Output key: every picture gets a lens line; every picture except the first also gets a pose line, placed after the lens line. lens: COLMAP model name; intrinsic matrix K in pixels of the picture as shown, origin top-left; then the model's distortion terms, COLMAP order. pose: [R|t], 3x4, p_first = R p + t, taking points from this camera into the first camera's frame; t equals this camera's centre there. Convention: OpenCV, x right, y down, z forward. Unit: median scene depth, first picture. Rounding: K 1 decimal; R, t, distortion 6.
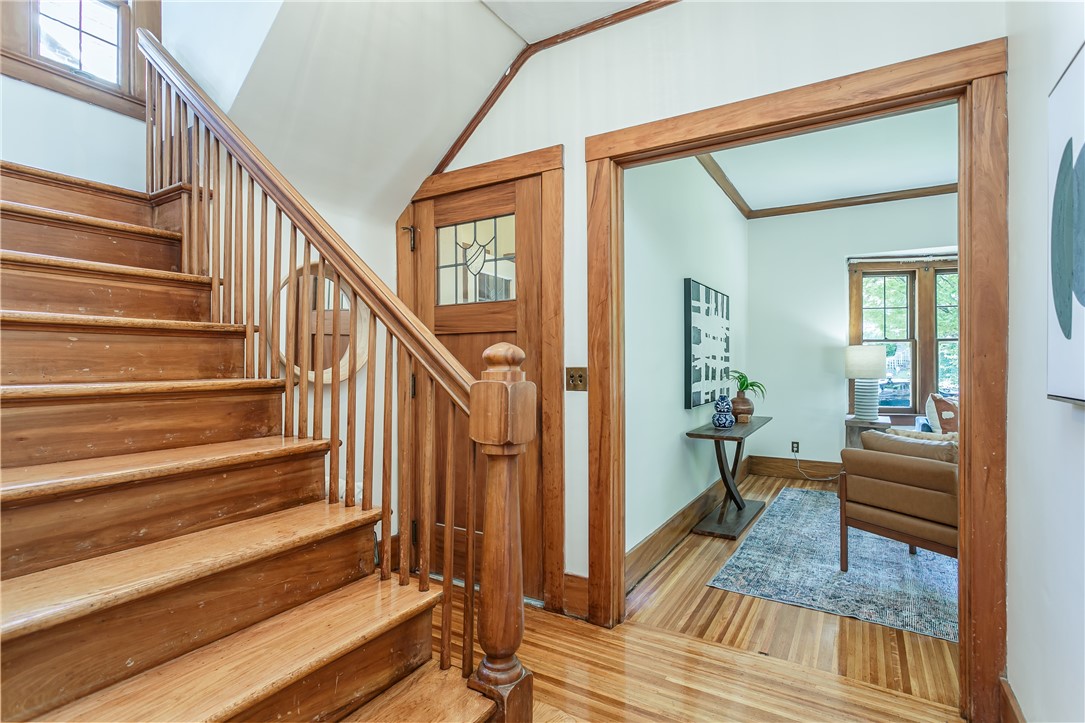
lens RADIAL K [[534.2, 0, 543.1], [0, 534.2, 363.8], [0, 0, 1]] dist [0.002265, 0.001838]
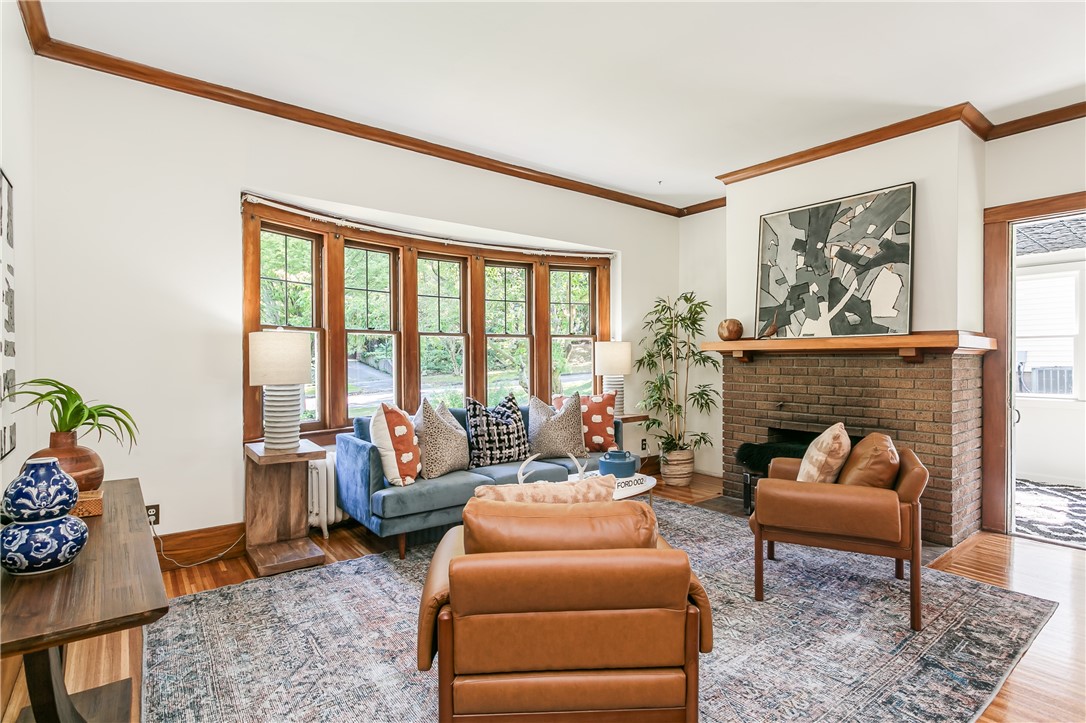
lens RADIAL K [[534.7, 0, 543.6], [0, 534.7, 363.8], [0, 0, 1]] dist [0.002265, 0.001838]
pose [[0.350669, -0.005129, 0.936485, 0.108964], [-0.001641, 0.999980, 0.006091, -0.001150], [-0.936498, -0.003672, 0.350654, 0.461440]]
